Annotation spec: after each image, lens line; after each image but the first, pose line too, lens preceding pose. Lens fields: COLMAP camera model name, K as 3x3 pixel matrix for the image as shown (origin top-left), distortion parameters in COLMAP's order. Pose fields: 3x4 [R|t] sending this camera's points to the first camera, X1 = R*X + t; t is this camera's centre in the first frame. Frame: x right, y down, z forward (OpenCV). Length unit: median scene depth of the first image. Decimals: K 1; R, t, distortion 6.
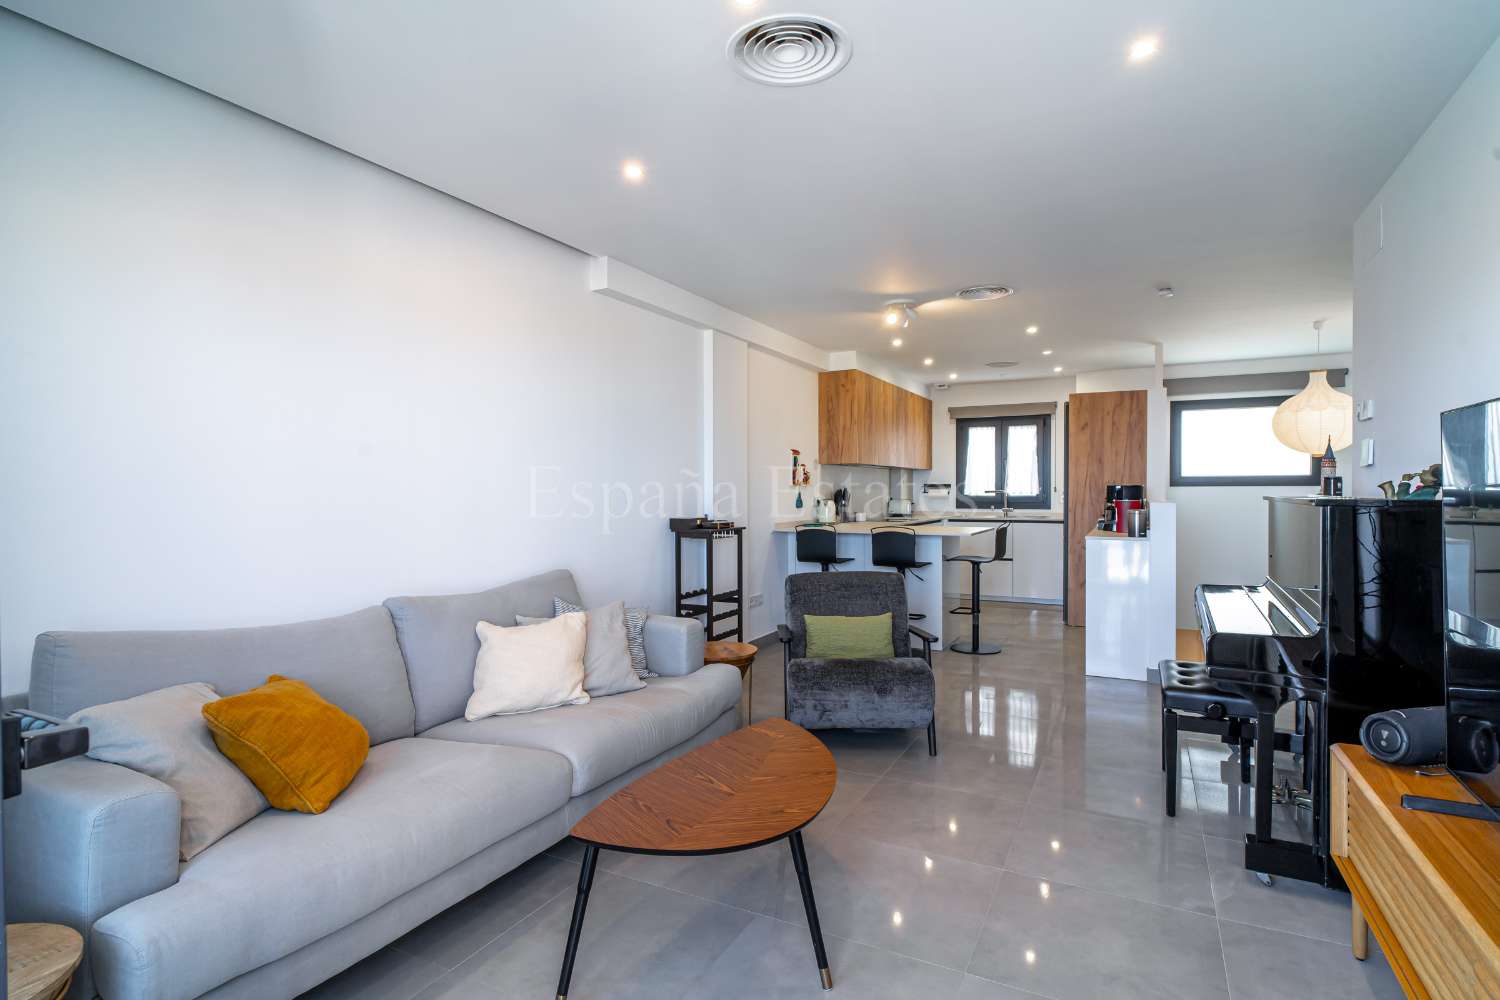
lens RADIAL K [[764.1, 0, 750.0], [0, 764.1, 500.0], [0, 0, 1]] dist [0.003417, -0.000133]
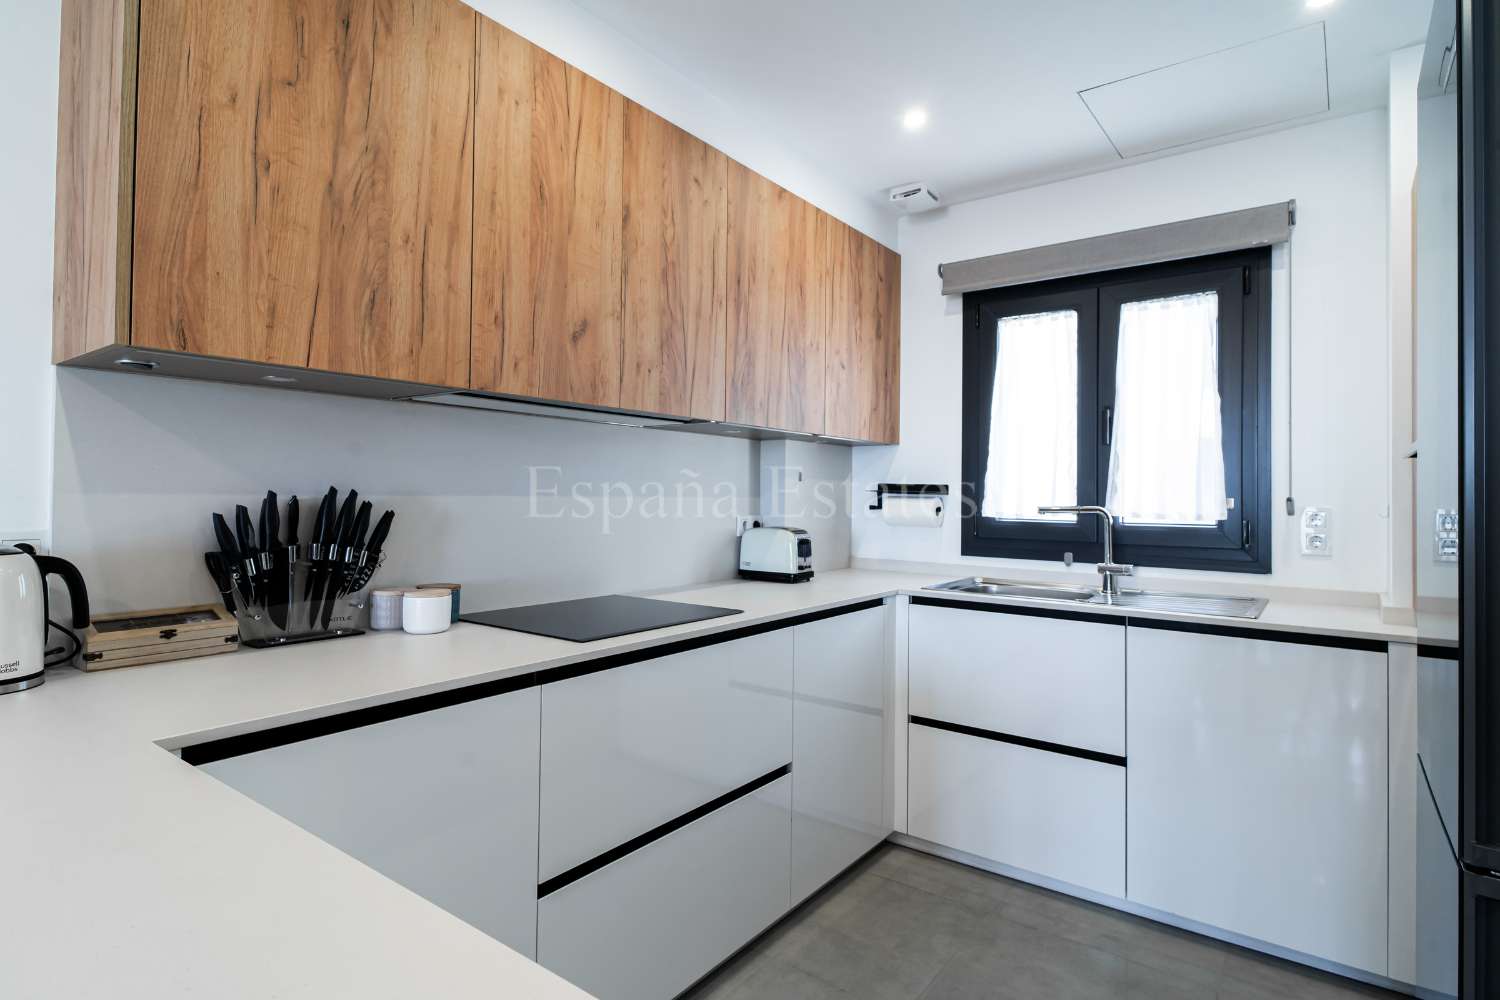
lens RADIAL K [[770.6, 0, 744.3], [0, 770.6, 489.7], [0, 0, 1]] dist [0.000316, -0.000817]
pose [[0.984714, 0.011763, -0.173779, 0.297733], [-0.015423, 0.999687, -0.019723, -0.013255], [0.173493, 0.022102, 0.984587, 0.815629]]
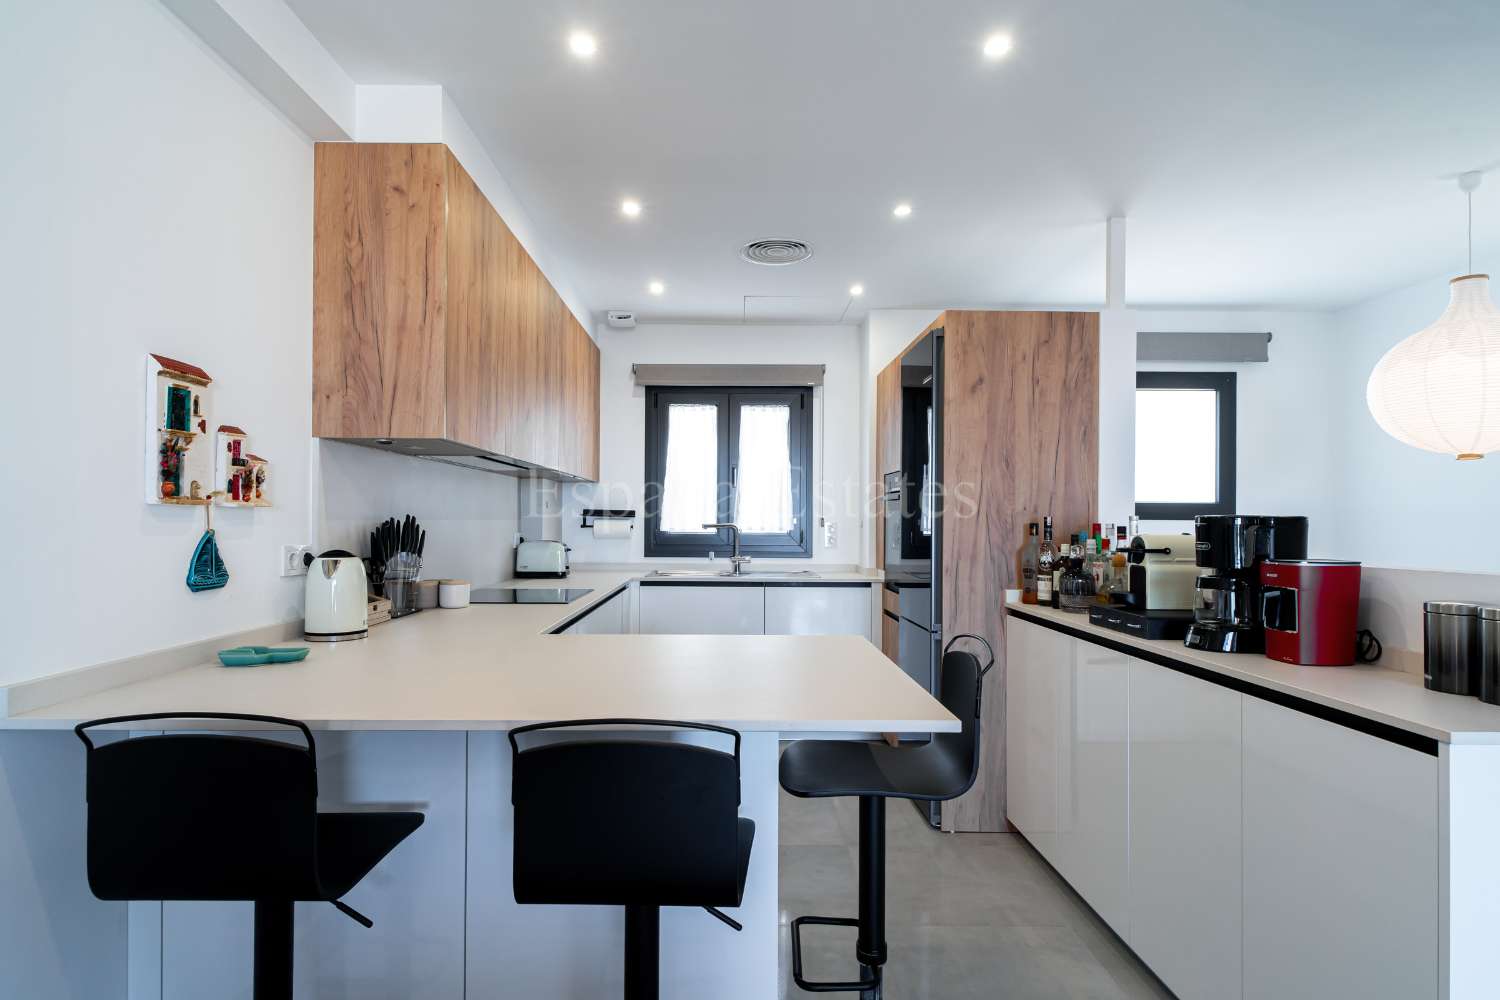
lens RADIAL K [[788.5, 0, 730.2], [0, 788.5, 518.6], [0, 0, 1]] dist [0.001411, 0.000250]
pose [[0.886958, 0.008024, 0.461780, 0.090650], [-0.001749, 0.999900, -0.014015, -0.010009], [-0.461846, 0.011624, 0.886884, 0.626417]]
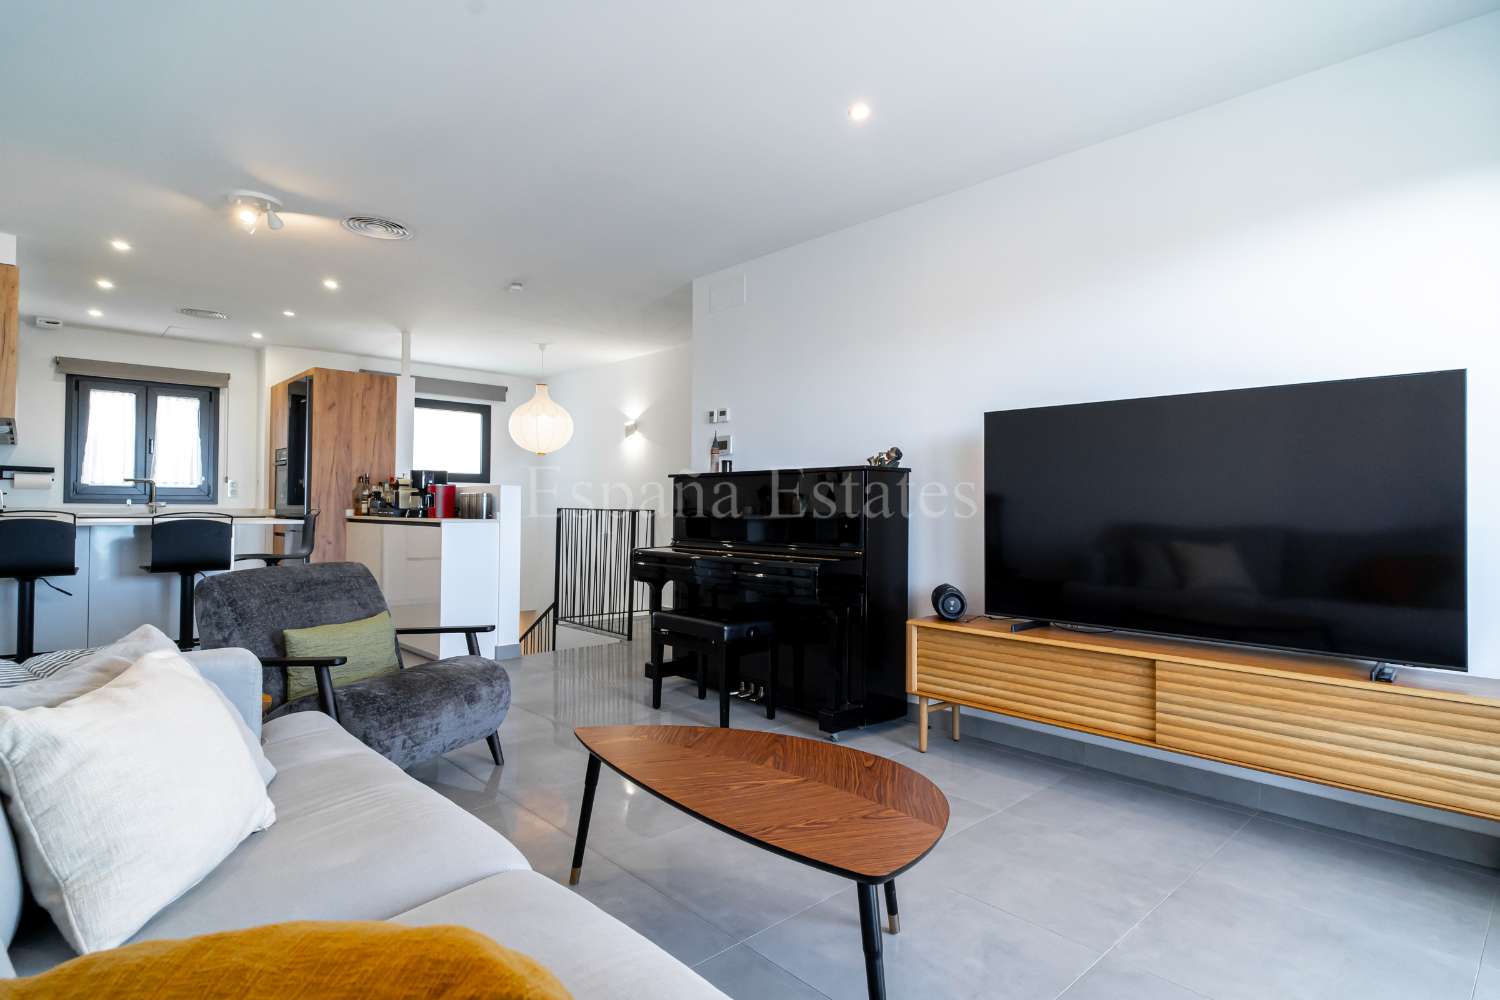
lens RADIAL K [[774.6, 0, 751.9], [0, 774.6, 497.1], [0, 0, 1]] dist [0.007782, -0.000059]
pose [[0.334197, 0.018704, 0.942317, -0.238339], [0.004578, 0.999759, -0.021468, 0.030004], [-0.942492, 0.011488, 0.334031, 0.226096]]
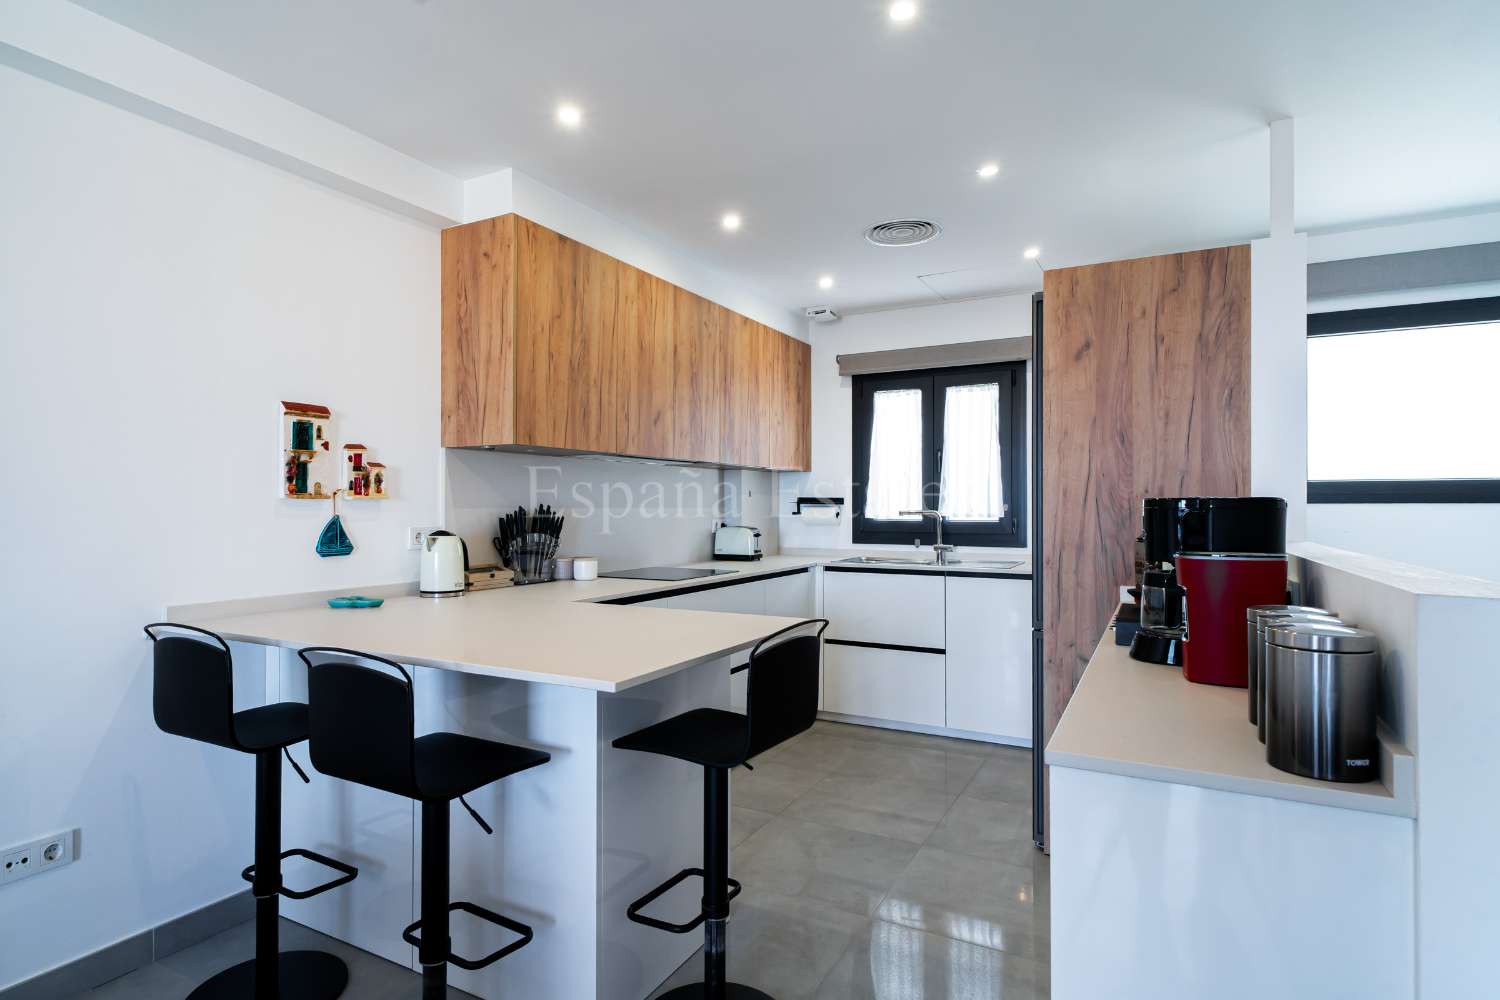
lens RADIAL K [[800.7, 0, 725.7], [0, 800.7, 505.8], [0, 0, 1]] dist [0.001741, -0.000106]
pose [[0.999372, 0.001931, -0.035376, 0.256157], [-0.002425, 0.999900, -0.013933, -0.009304], [0.035346, 0.014010, 0.999277, 0.555498]]
